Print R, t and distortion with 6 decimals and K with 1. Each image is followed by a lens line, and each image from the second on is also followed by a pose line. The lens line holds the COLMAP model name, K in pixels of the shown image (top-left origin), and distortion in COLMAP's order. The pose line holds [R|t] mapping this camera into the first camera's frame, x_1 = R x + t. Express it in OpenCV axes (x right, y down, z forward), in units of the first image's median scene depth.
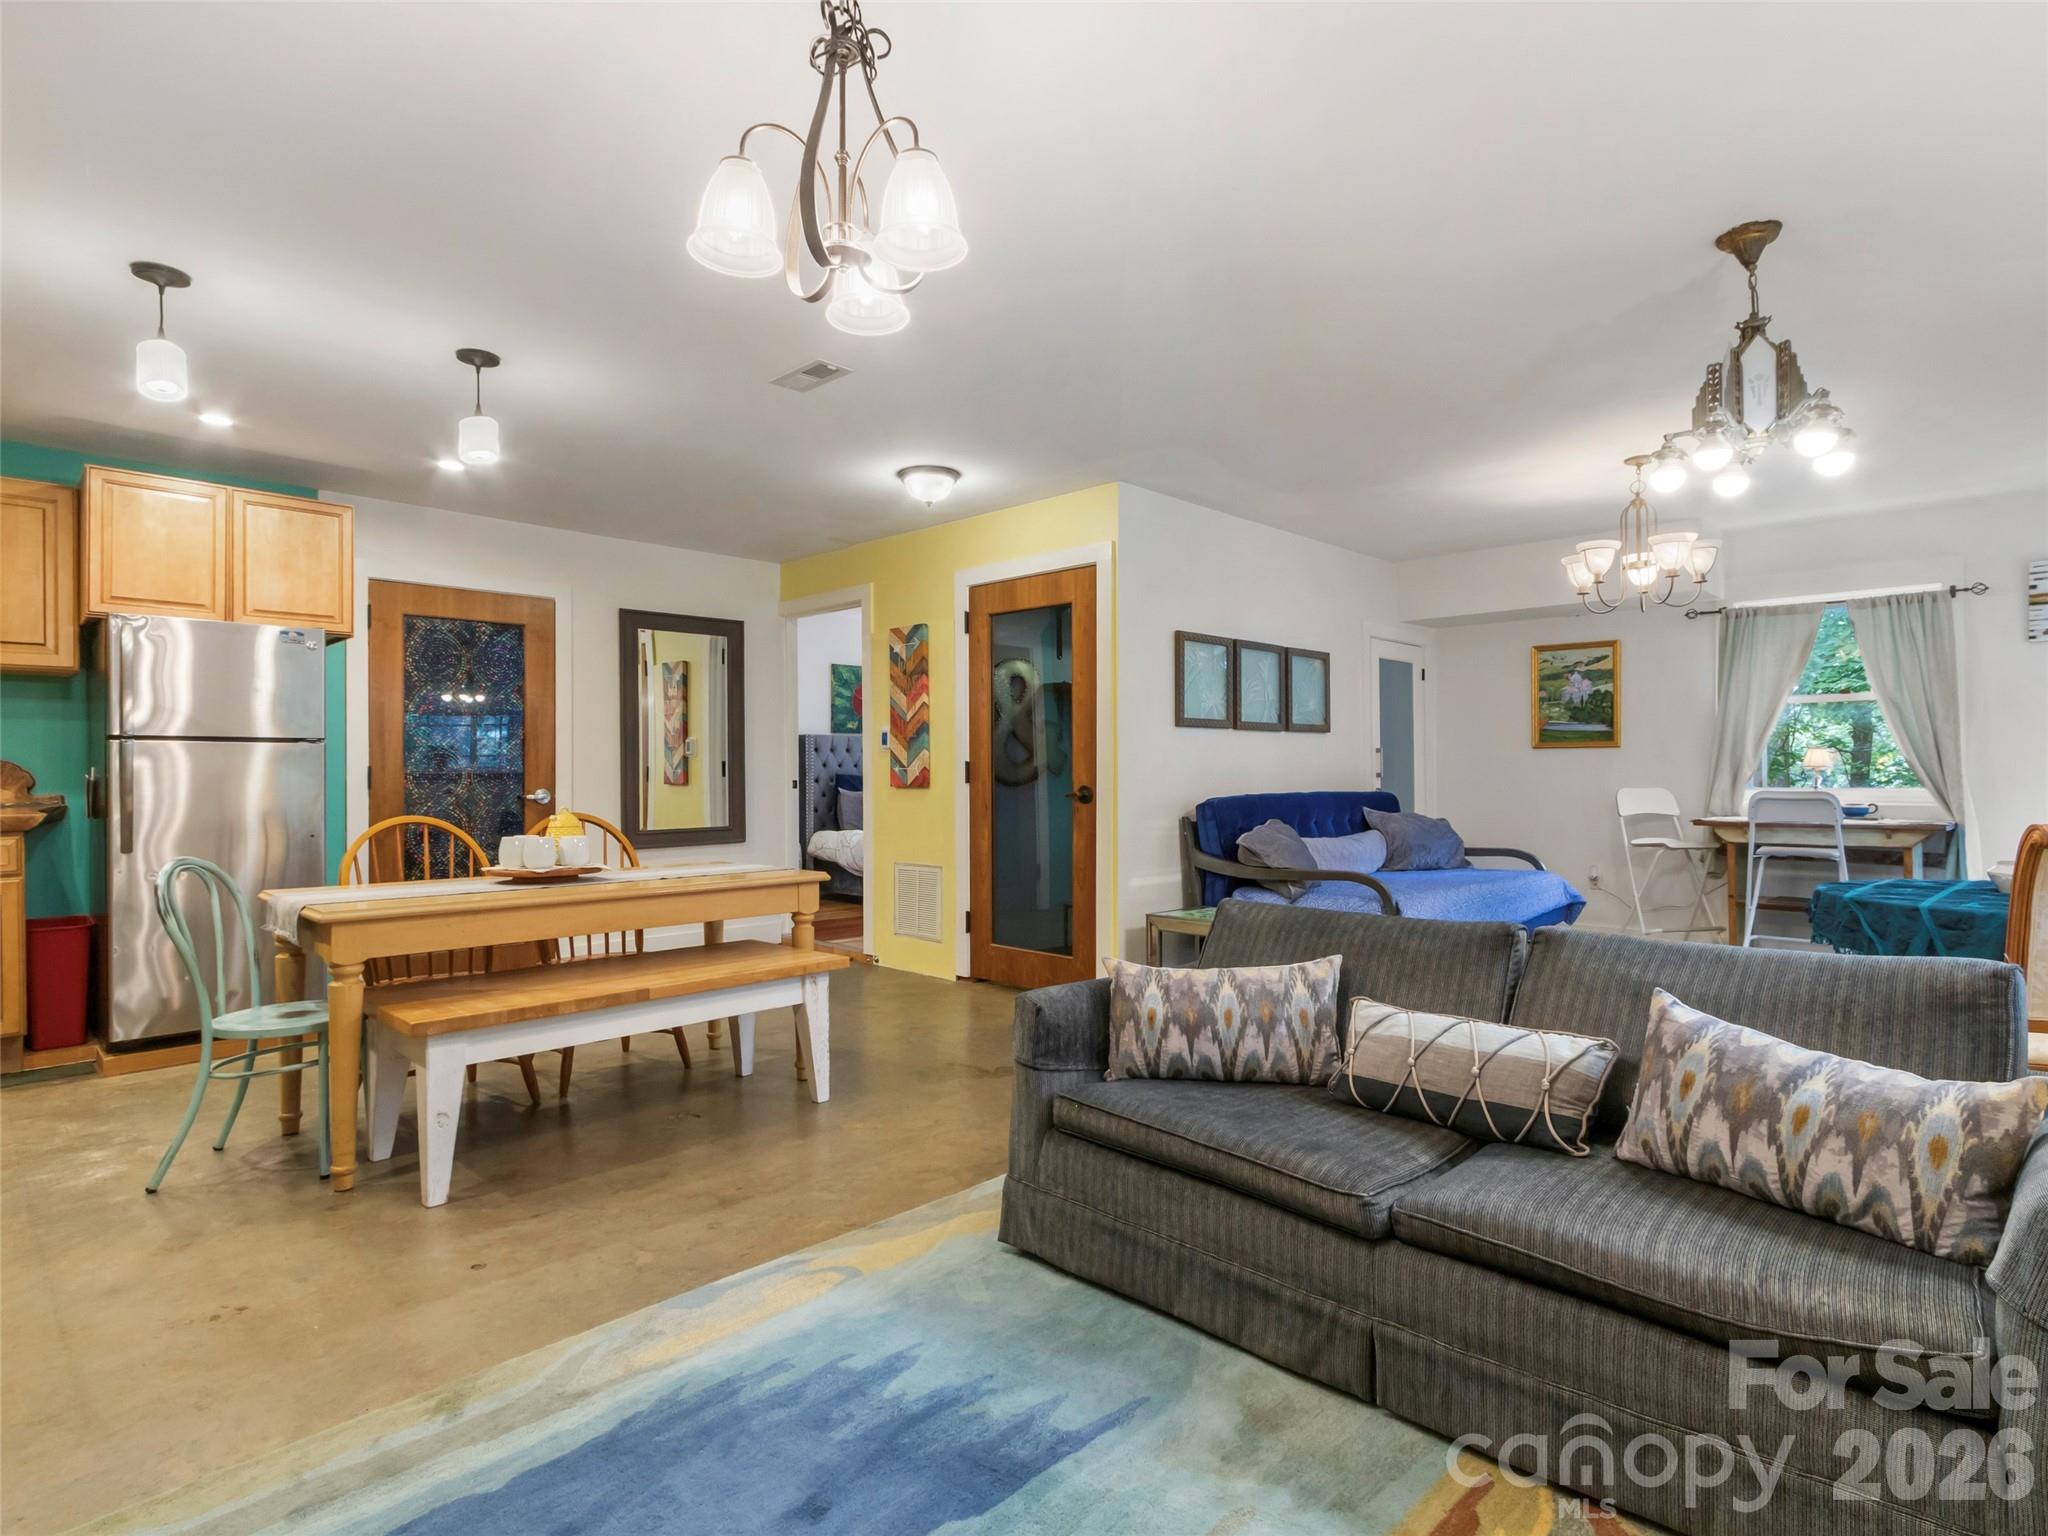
lens RADIAL K [[1062.0, 0, 1016.4], [0, 1062.0, 768.6], [0, 0, 1]] dist [0.002438, -0.000436]
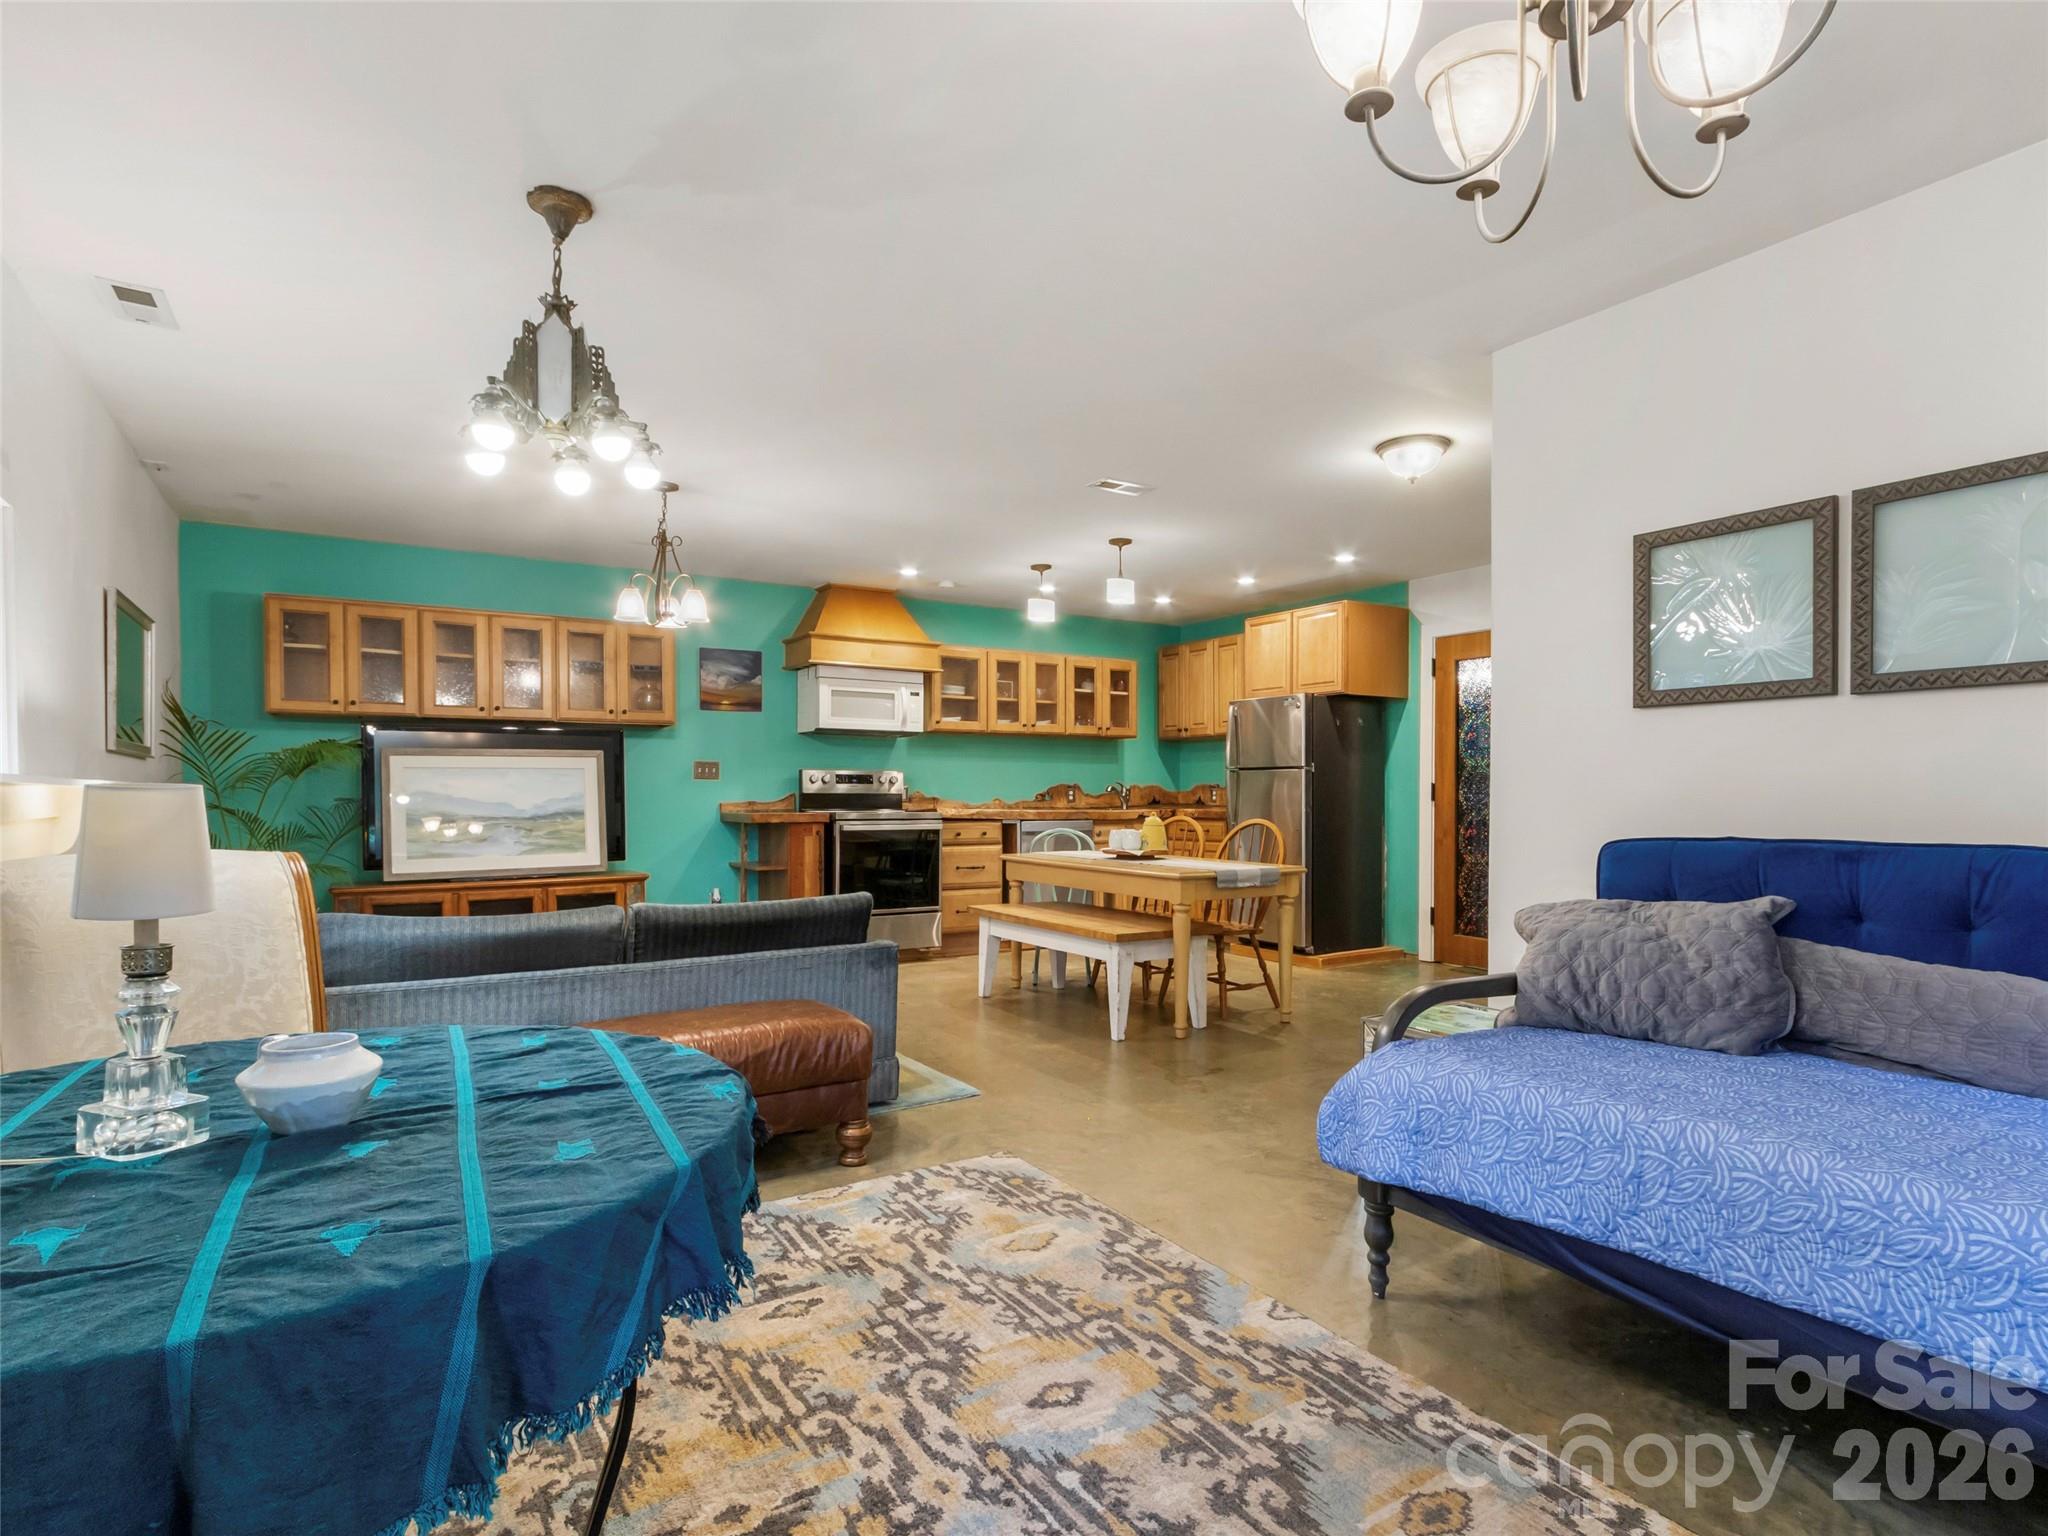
lens RADIAL K [[1075.9, 0, 1041.4], [0, 1075.9, 807.0], [0, 0, 1]] dist [0.004254, 0.000336]
pose [[-0.222312, 0.018960, -0.974791, 0.748019], [0.006388, 0.999818, 0.017990, -0.000128], [0.974955, -0.002228, -0.222392, 0.797244]]
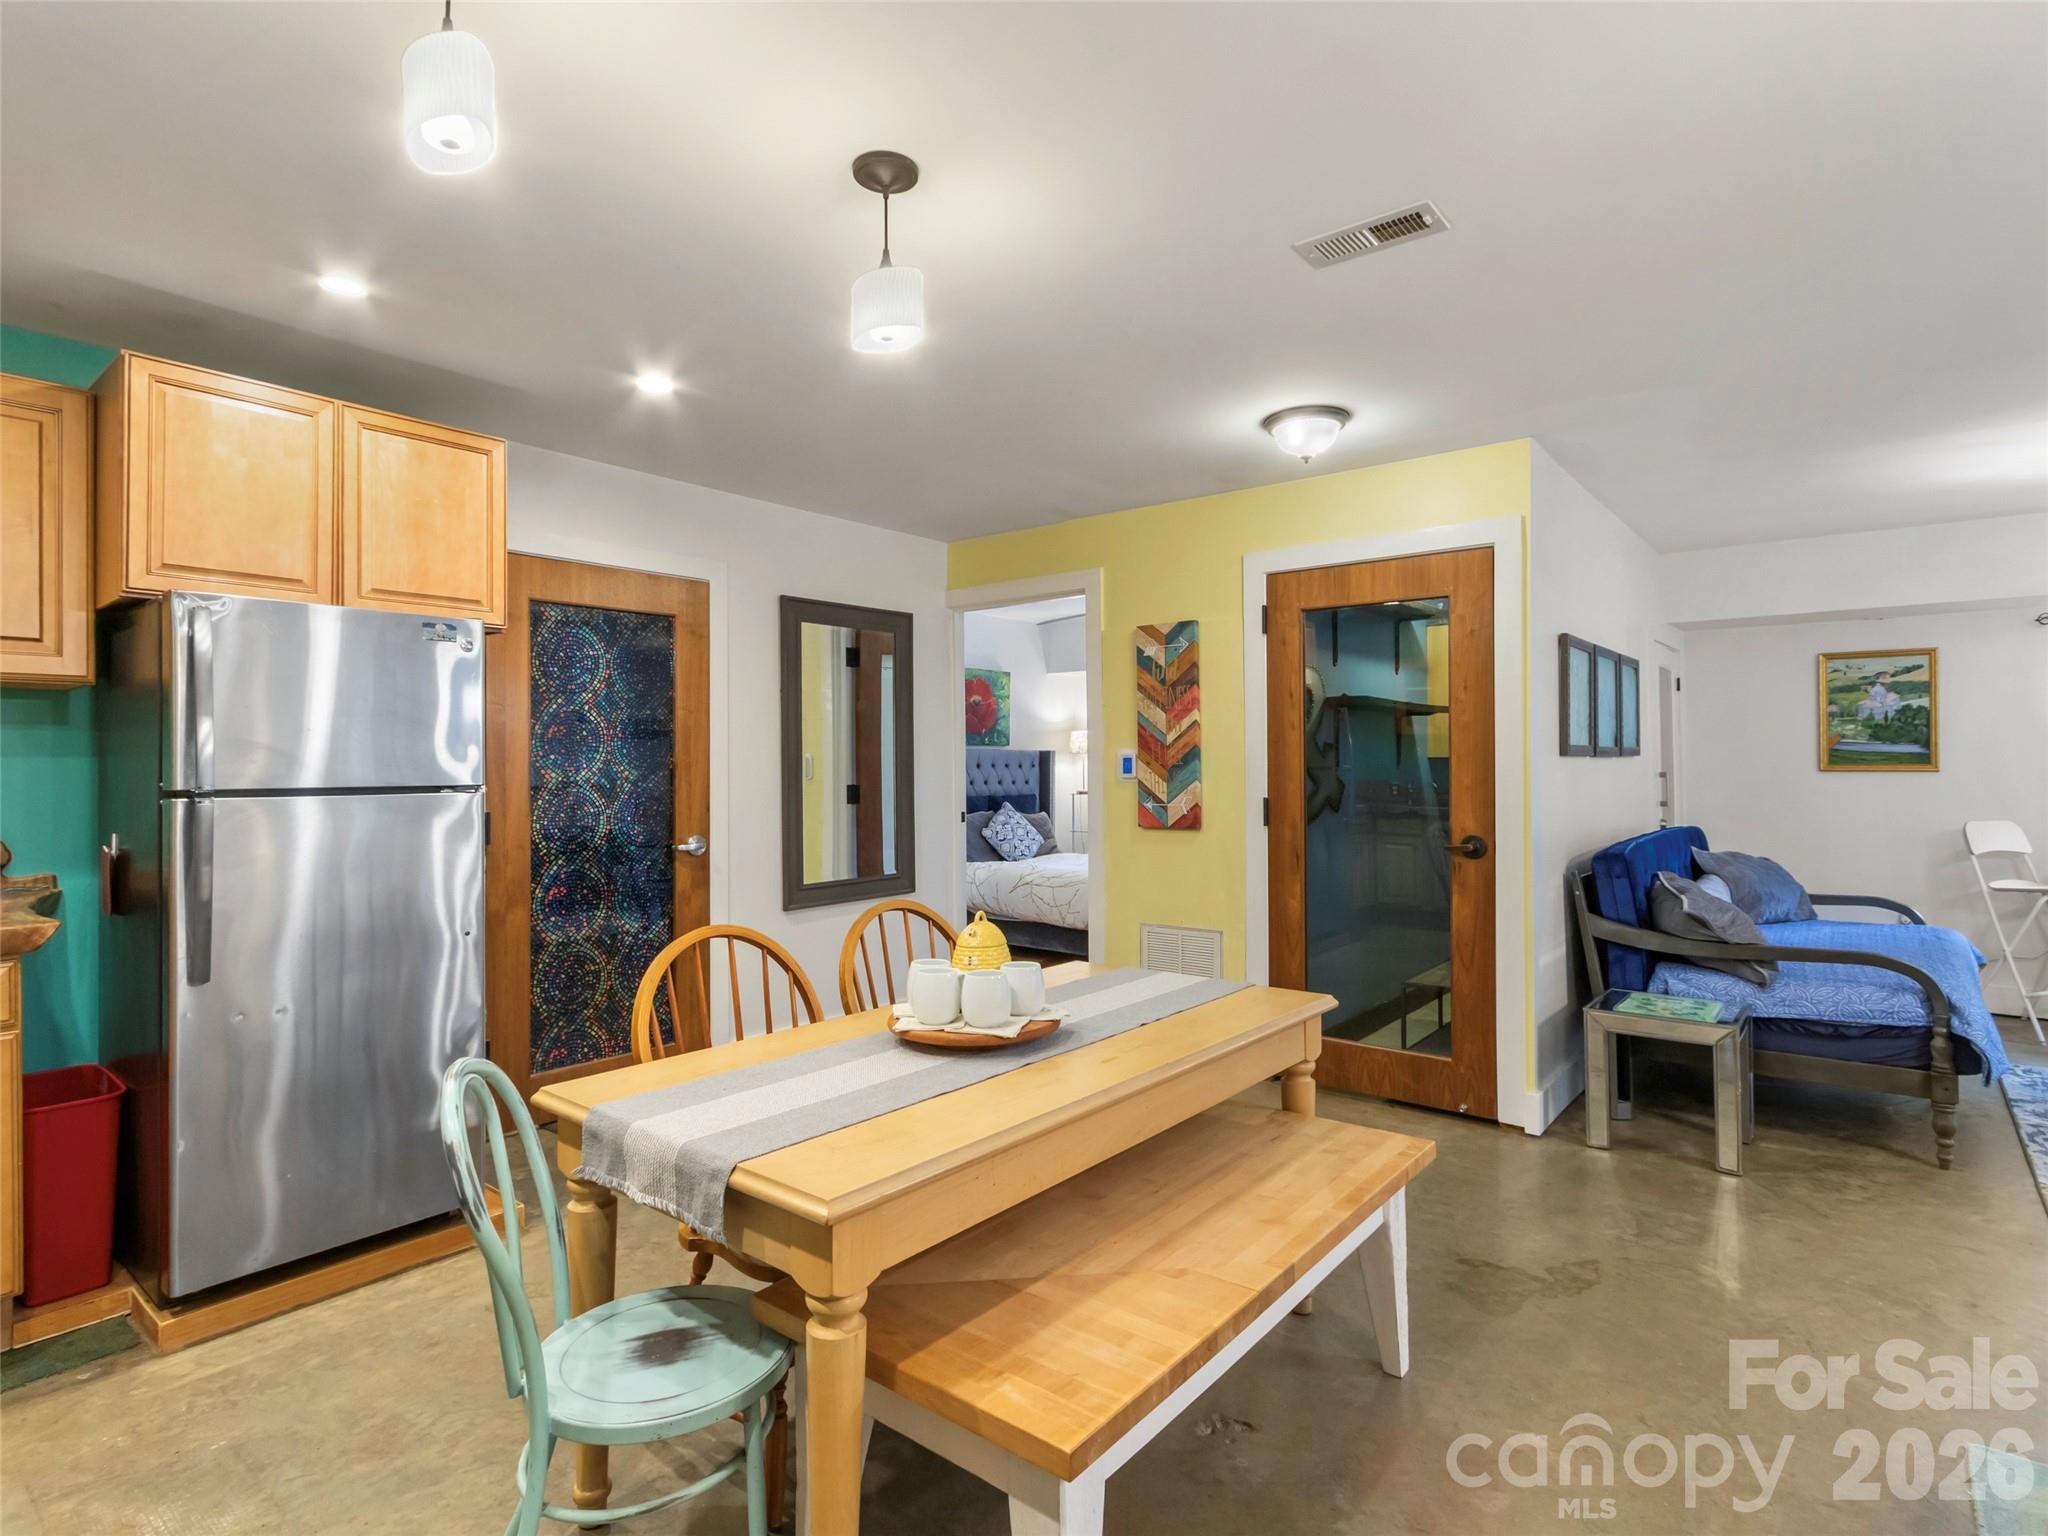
lens RADIAL K [[1056.3, 0, 1018.1], [0, 1056.3, 756.4], [0, 0, 1]] dist [0.001720, 0.000421]
pose [[0.995874, -0.000366, 0.090751, -0.308941], [0.000844, 0.999986, -0.005235, -0.034711], [-0.090748, 0.005290, 0.995860, 0.256452]]
